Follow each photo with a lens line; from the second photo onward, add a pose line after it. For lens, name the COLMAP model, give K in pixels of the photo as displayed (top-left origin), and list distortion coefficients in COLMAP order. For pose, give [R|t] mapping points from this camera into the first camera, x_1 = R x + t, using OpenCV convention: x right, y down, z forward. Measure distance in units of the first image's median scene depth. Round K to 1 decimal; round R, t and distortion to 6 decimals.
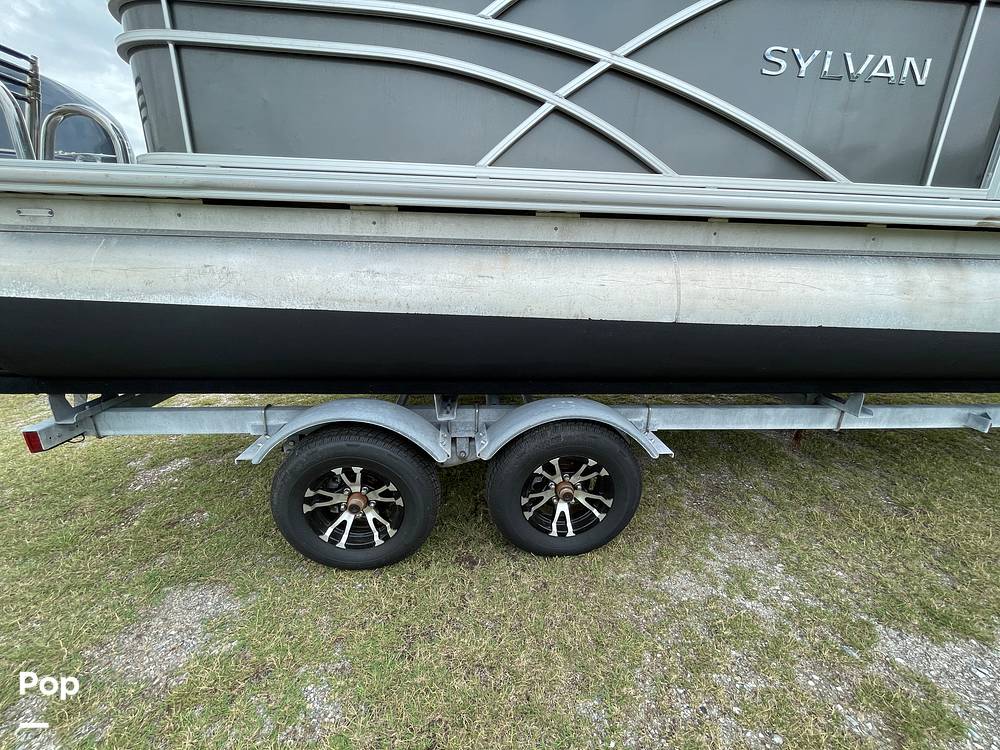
lens RADIAL K [[405.8, 0, 501.4], [0, 405.8, 372.7], [0, 0, 1]] dist [-0.002614, 0.000175]
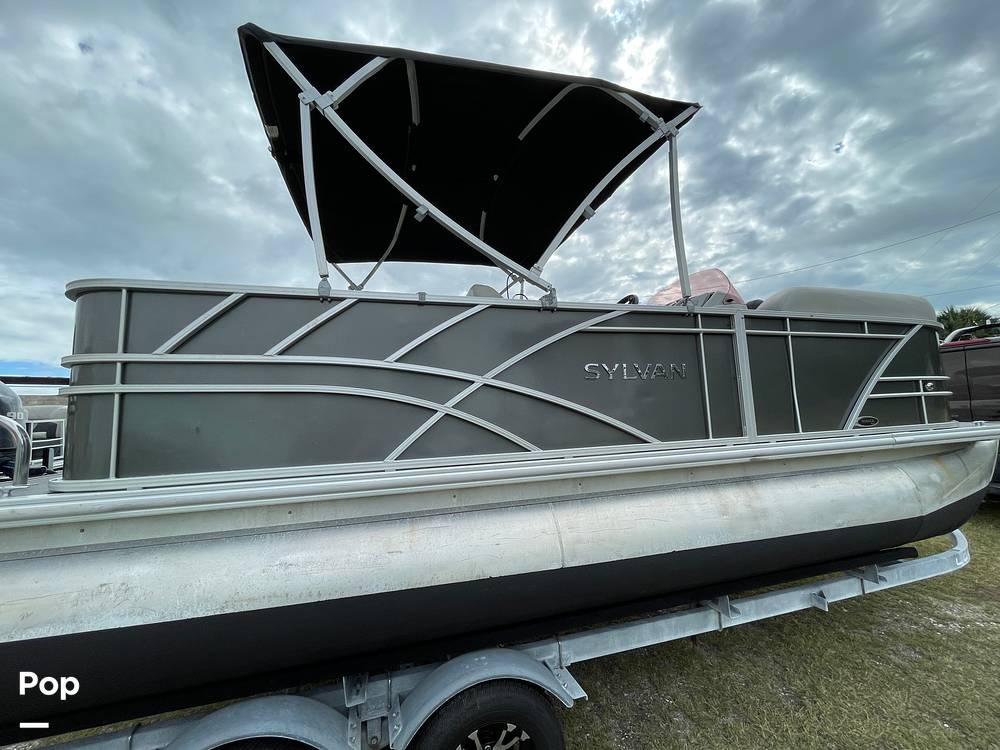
lens RADIAL K [[405.8, 0, 500.8], [0, 405.8, 376.1], [0, 0, 1]] dist [-0.002614, 0.000175]
pose [[0.974657, -0.042372, 0.219653, 0.017023], [0.125022, 0.917414, -0.377784, -0.177524], [-0.185506, 0.395672, 0.899462, -0.201174]]
